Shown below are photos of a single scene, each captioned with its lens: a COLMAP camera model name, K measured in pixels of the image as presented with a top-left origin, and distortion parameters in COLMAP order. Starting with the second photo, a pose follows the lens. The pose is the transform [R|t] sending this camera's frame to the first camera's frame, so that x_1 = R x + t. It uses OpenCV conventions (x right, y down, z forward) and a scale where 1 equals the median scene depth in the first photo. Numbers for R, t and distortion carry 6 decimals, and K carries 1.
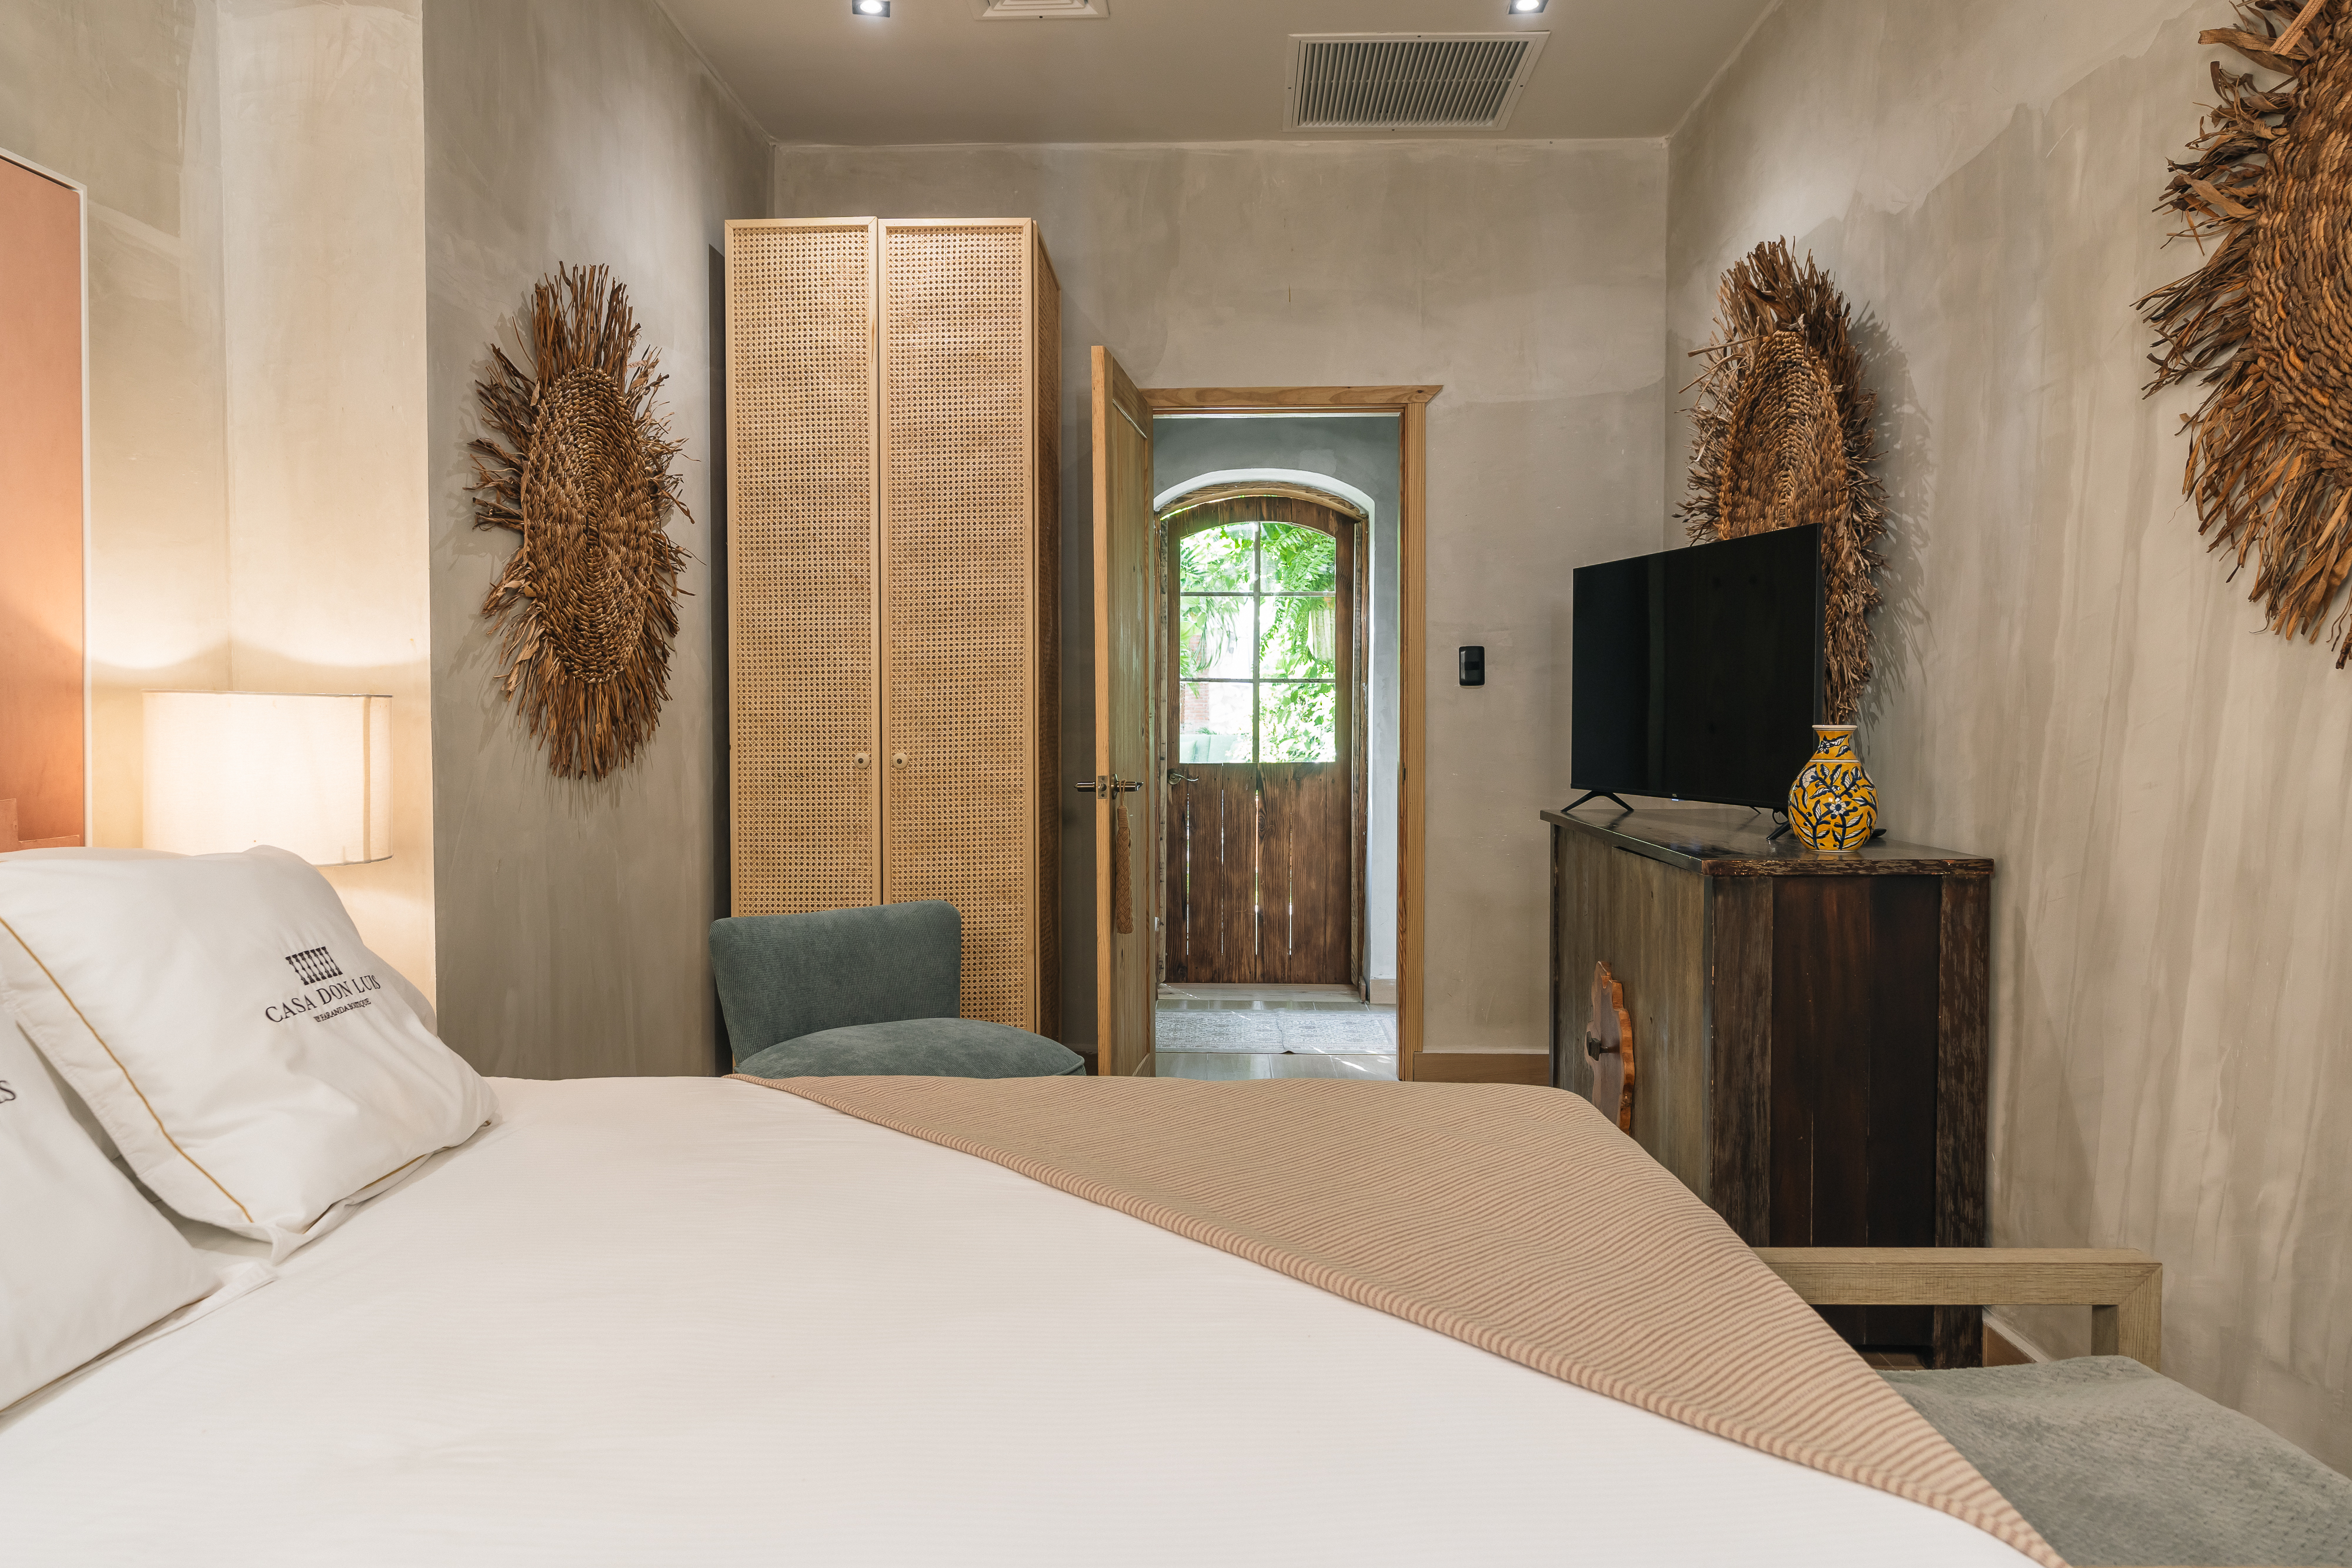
lens RADIAL K [[1546.8, 0, 1174.8], [0, 1546.8, 779.2], [0, 0, 1]] dist [0.008129, 0.003357]
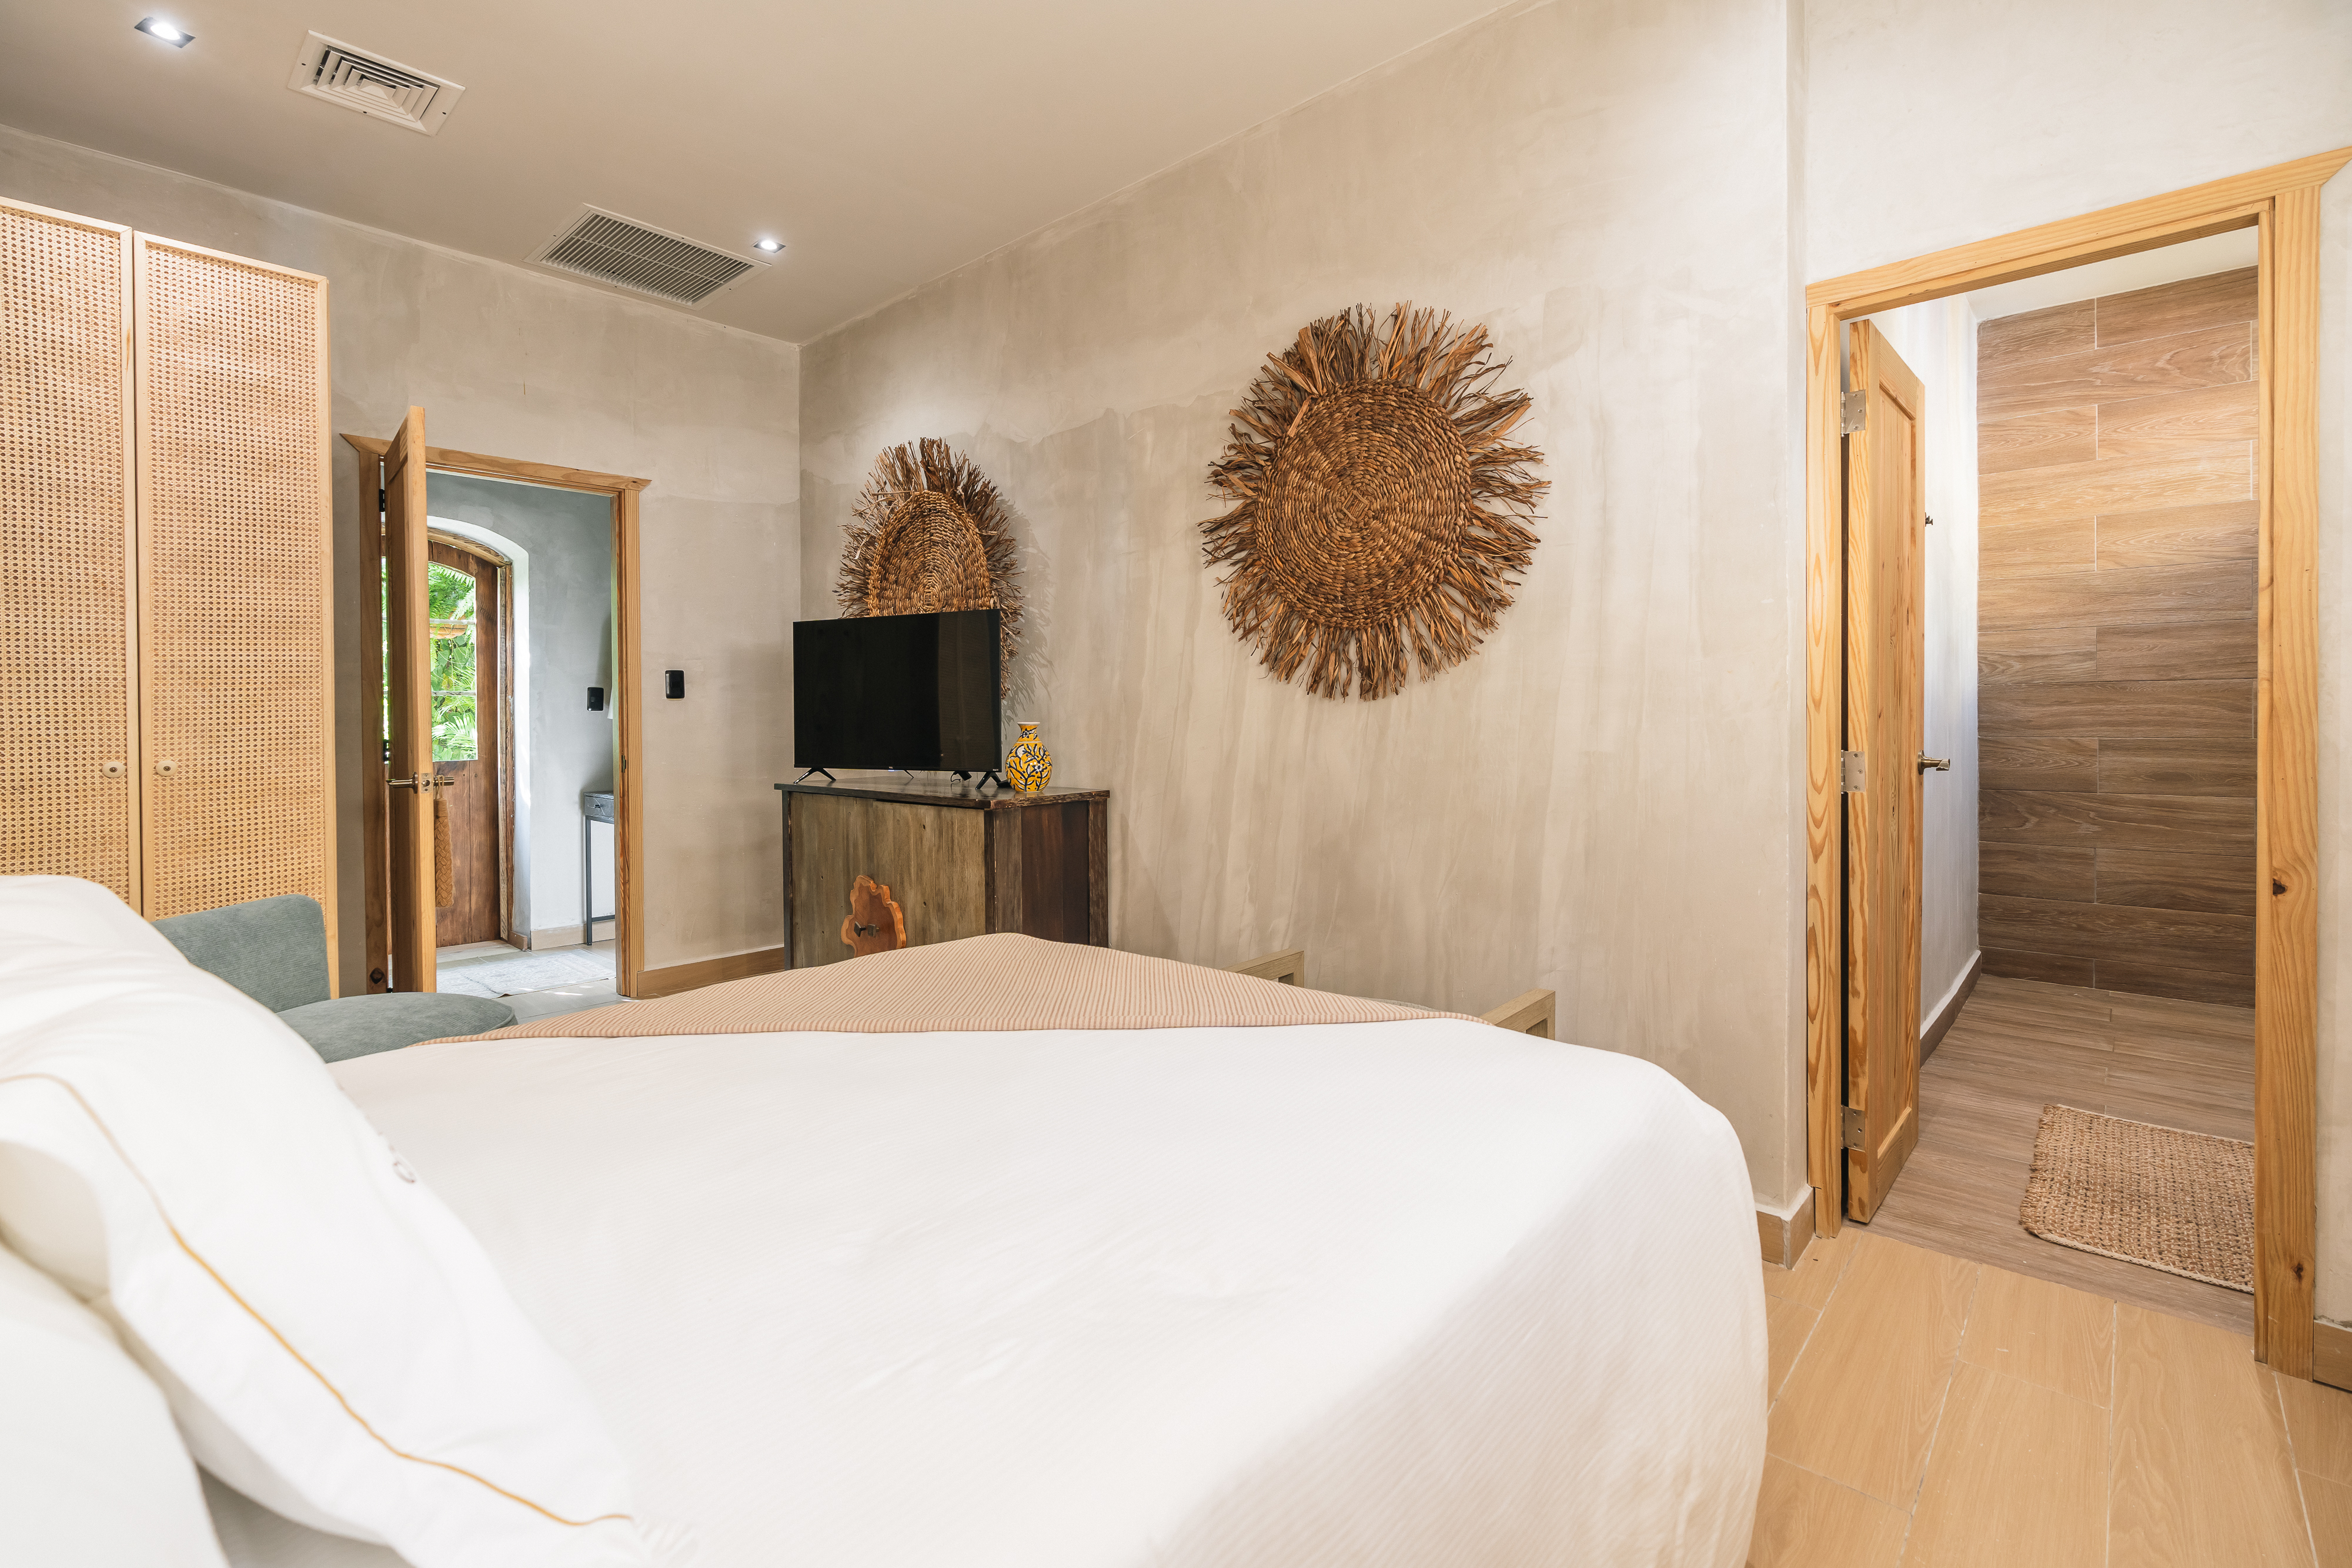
lens RADIAL K [[1076.8, 0, 1170.5], [0, 1076.8, 732.0], [0, 0, 1]] dist [-0.001008, 0.000309]
pose [[0.641023, -0.014858, 0.767378, -0.340331], [0.039241, 0.999139, -0.013435, -0.000169], [-0.766518, 0.038725, 0.641054, 0.054585]]
